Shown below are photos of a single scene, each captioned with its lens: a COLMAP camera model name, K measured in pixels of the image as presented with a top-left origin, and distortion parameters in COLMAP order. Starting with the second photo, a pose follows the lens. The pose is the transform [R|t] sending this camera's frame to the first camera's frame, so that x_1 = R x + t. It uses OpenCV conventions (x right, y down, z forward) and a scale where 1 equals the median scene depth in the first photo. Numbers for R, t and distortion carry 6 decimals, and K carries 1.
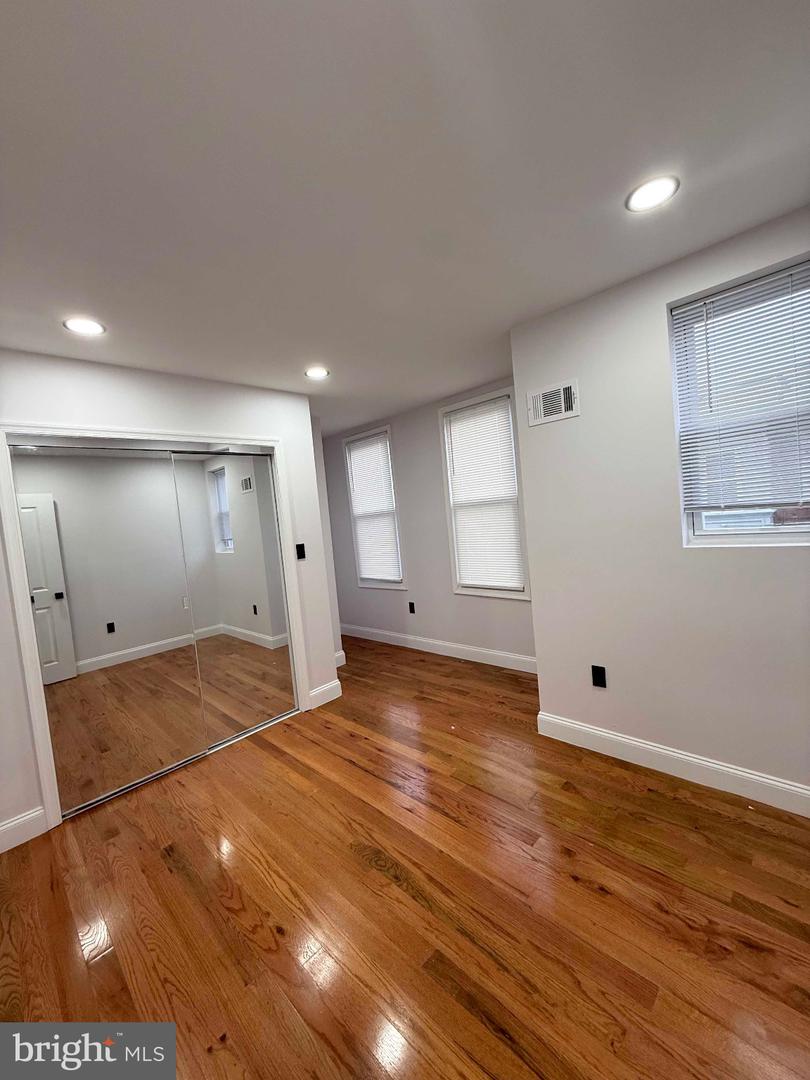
lens RADIAL K [[433.7, 0, 405.0], [0, 433.7, 540.0], [0, 0, 1]] dist [0.000866, -0.000654]
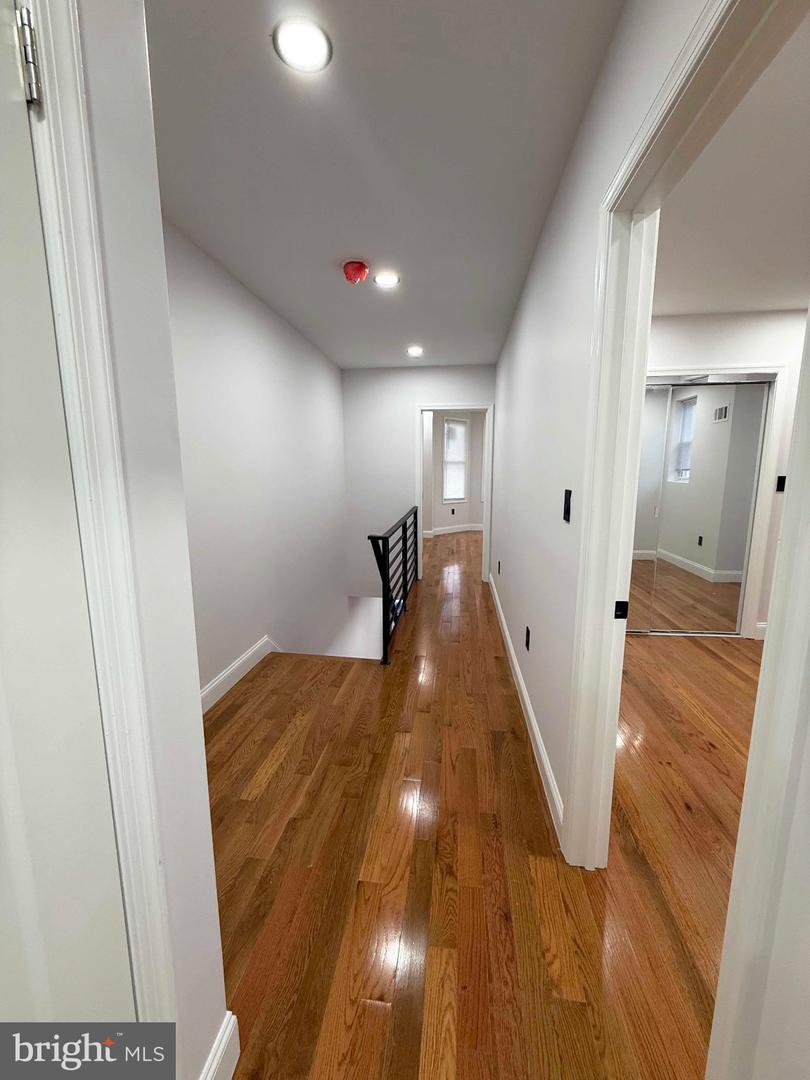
lens RADIAL K [[433.7, 0, 405.0], [0, 433.7, 540.0], [0, 0, 1]] dist [0.000866, -0.000654]
pose [[0.609485, 0.212608, -0.763757, 0.014699], [-0.094434, 0.975981, 0.196326, 0.037868], [0.787153, -0.047533, 0.614923, -0.267674]]
